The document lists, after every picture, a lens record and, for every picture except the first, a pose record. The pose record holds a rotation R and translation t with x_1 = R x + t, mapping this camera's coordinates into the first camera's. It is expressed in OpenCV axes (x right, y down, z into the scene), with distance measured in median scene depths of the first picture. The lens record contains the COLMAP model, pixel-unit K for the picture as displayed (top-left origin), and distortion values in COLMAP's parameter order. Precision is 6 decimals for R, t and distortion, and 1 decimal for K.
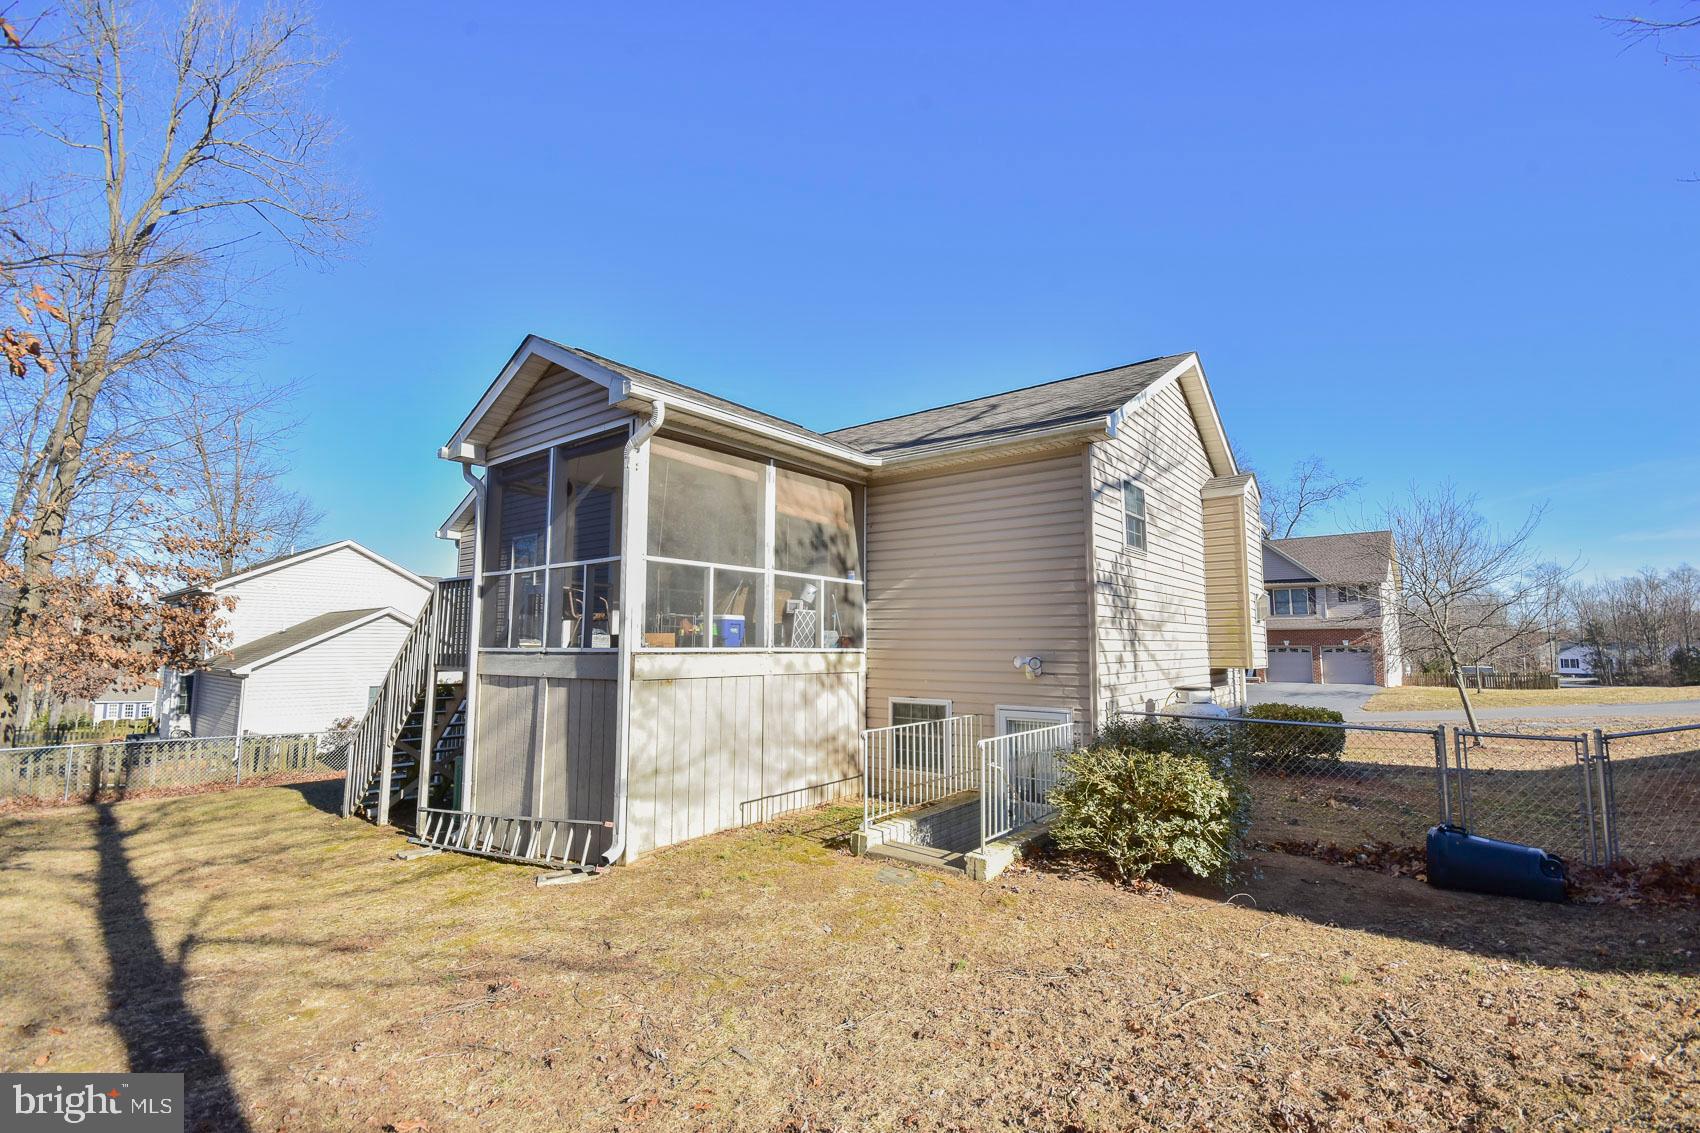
lens RADIAL K [[748.1, 0, 850.0], [0, 748.1, 566.5], [0, 0, 1]] dist [0.000282, -0.004273]
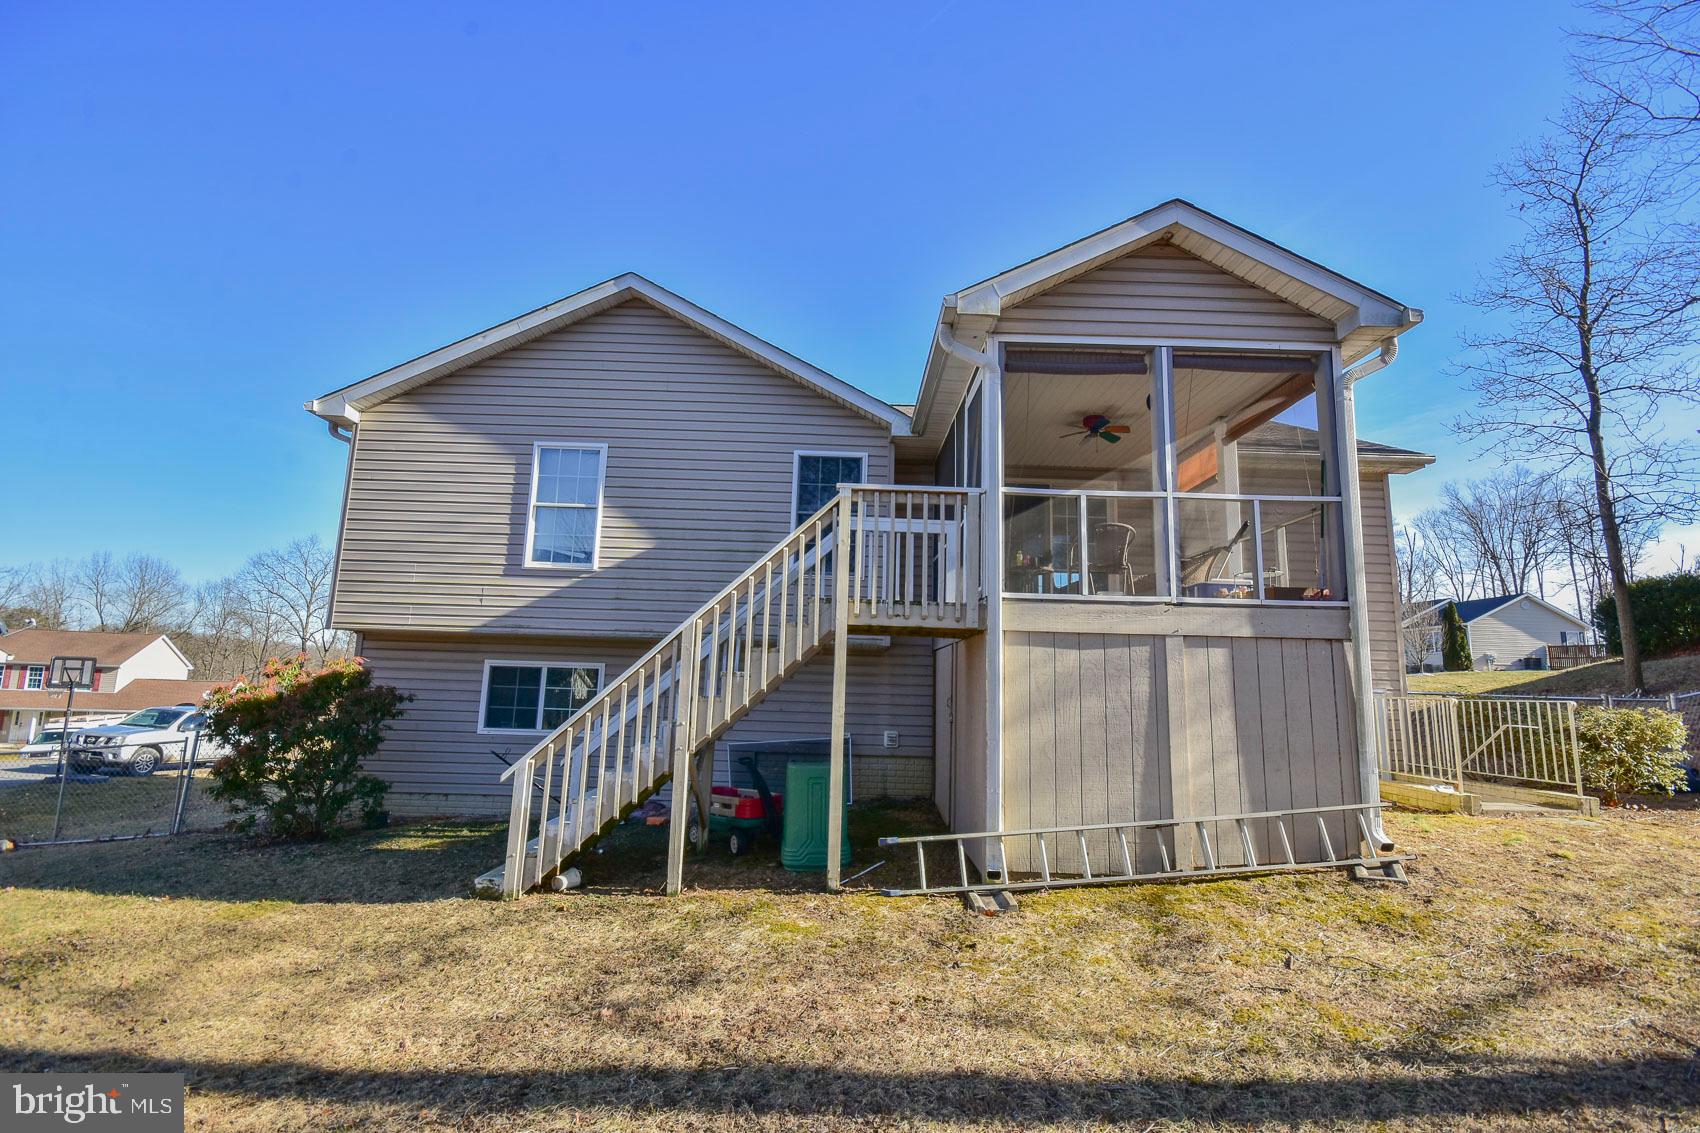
lens RADIAL K [[748.1, 0, 850.0], [0, 748.1, 566.5], [0, 0, 1]] dist [0.000282, -0.004273]
pose [[0.780974, 0.116637, 0.613576, -1.079627], [-0.093127, 0.993172, -0.070262, 0.153072], [-0.617582, -0.002268, 0.786503, 0.568114]]
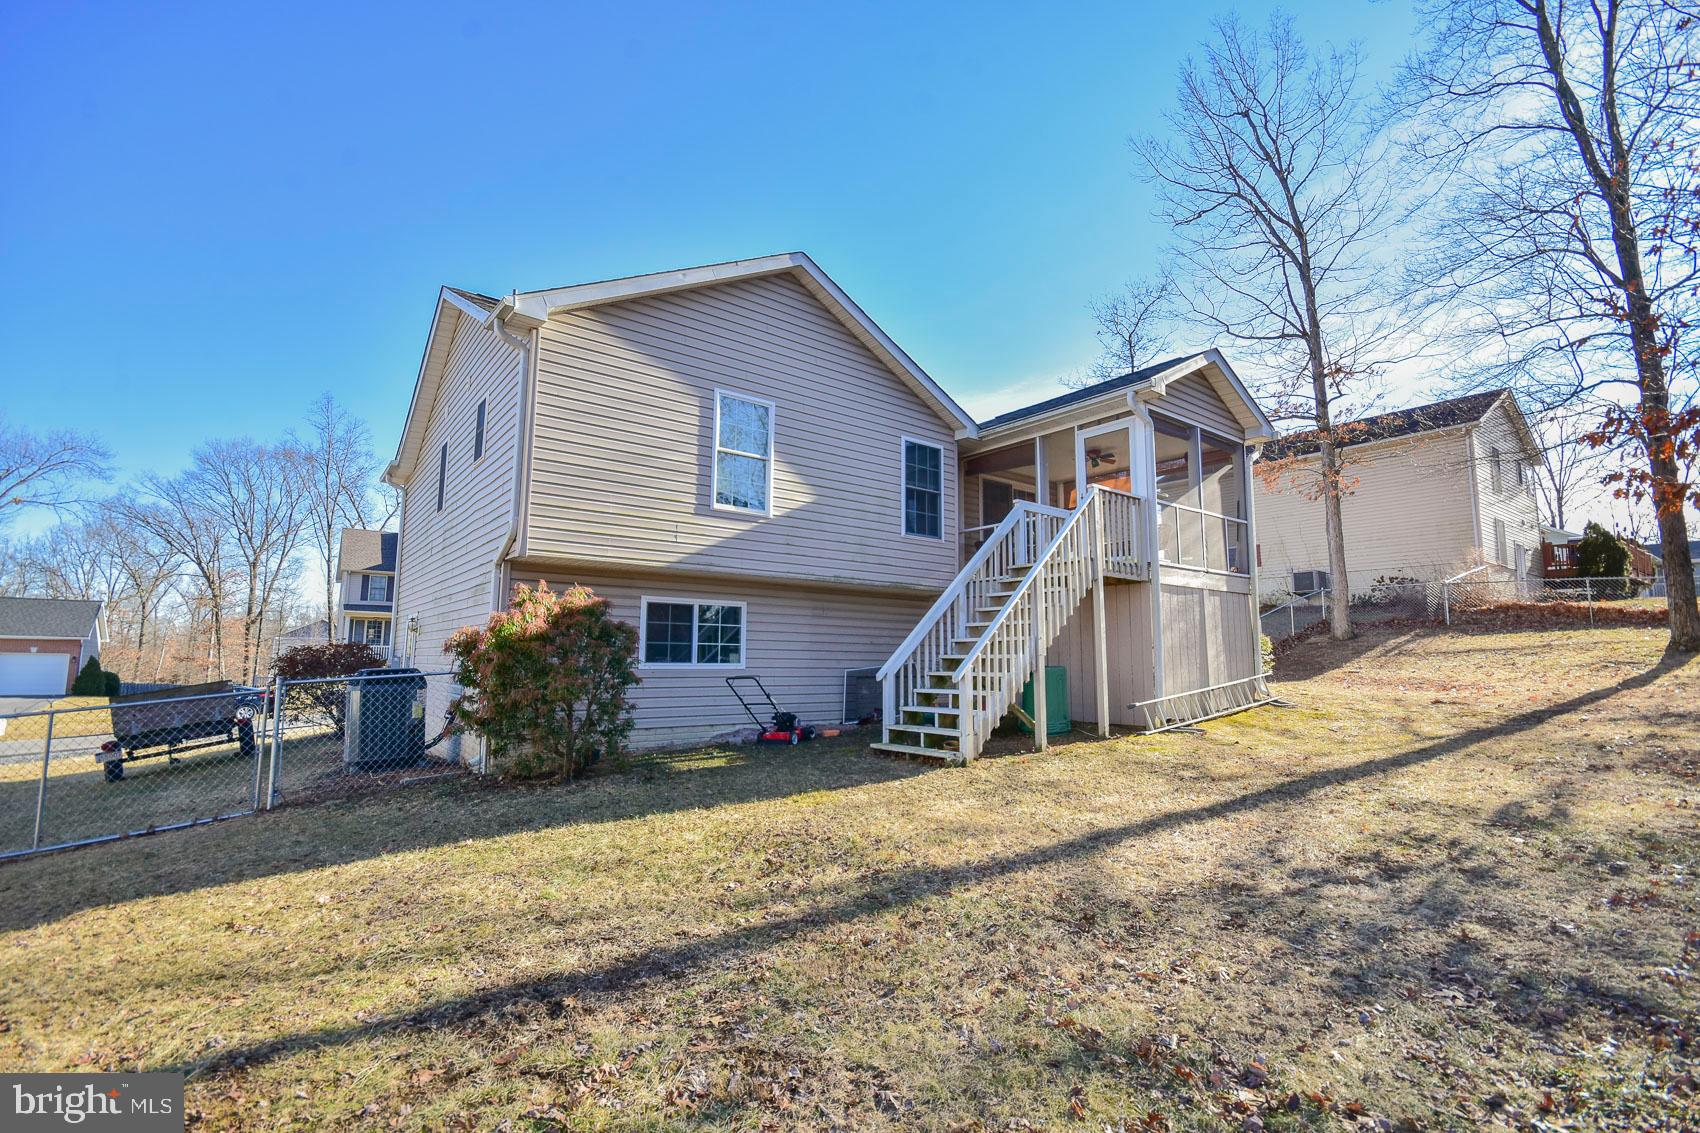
lens RADIAL K [[747.8, 0, 850.0], [0, 747.8, 566.5], [0, 0, 1]] dist [-0.001830, -0.000886]
pose [[0.239867, 0.118070, 0.963599, -1.820830], [-0.111091, 0.989395, -0.093577, 0.293359], [-0.964429, -0.084601, 0.250440, 1.223503]]
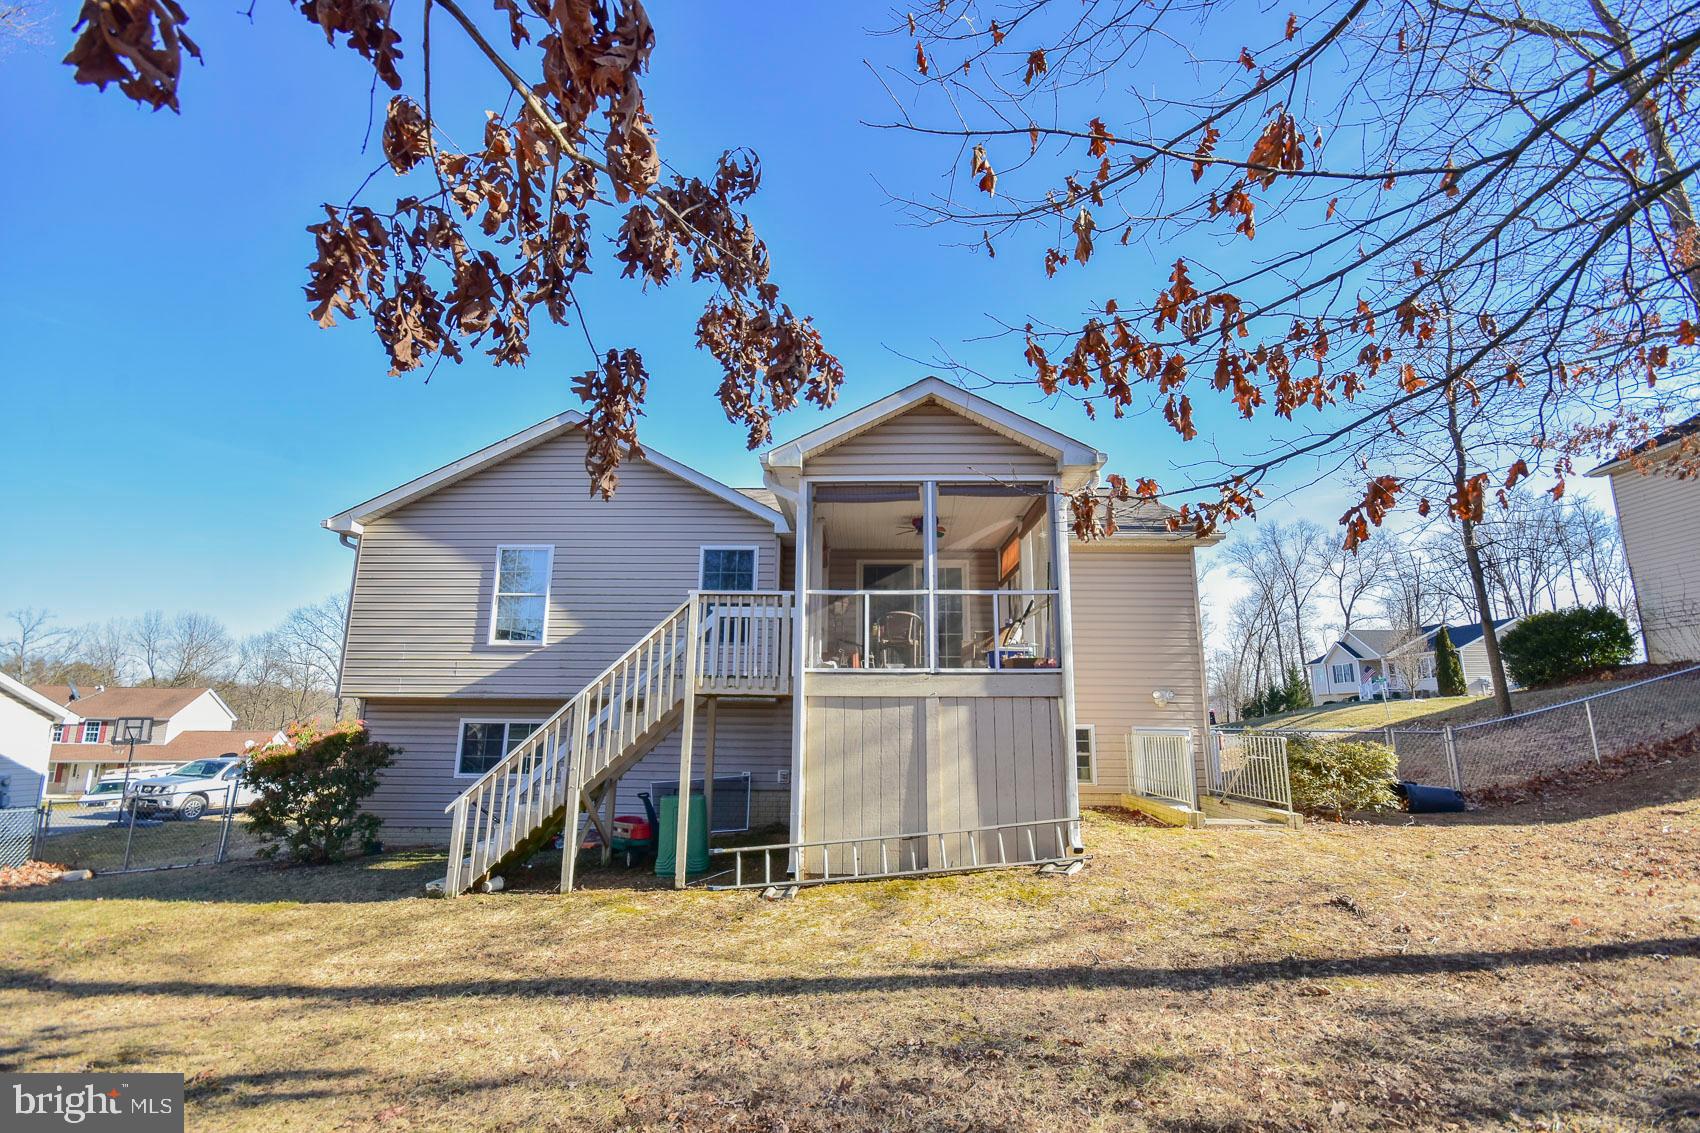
lens RADIAL K [[747.8, 0, 850.0], [0, 747.8, 566.5], [0, 0, 1]] dist [-0.001830, -0.000886]
pose [[0.805498, 0.122062, 0.579891, -1.062188], [-0.069179, 0.991235, -0.112553, 0.087077], [-0.588546, 0.050545, 0.806882, 0.201288]]
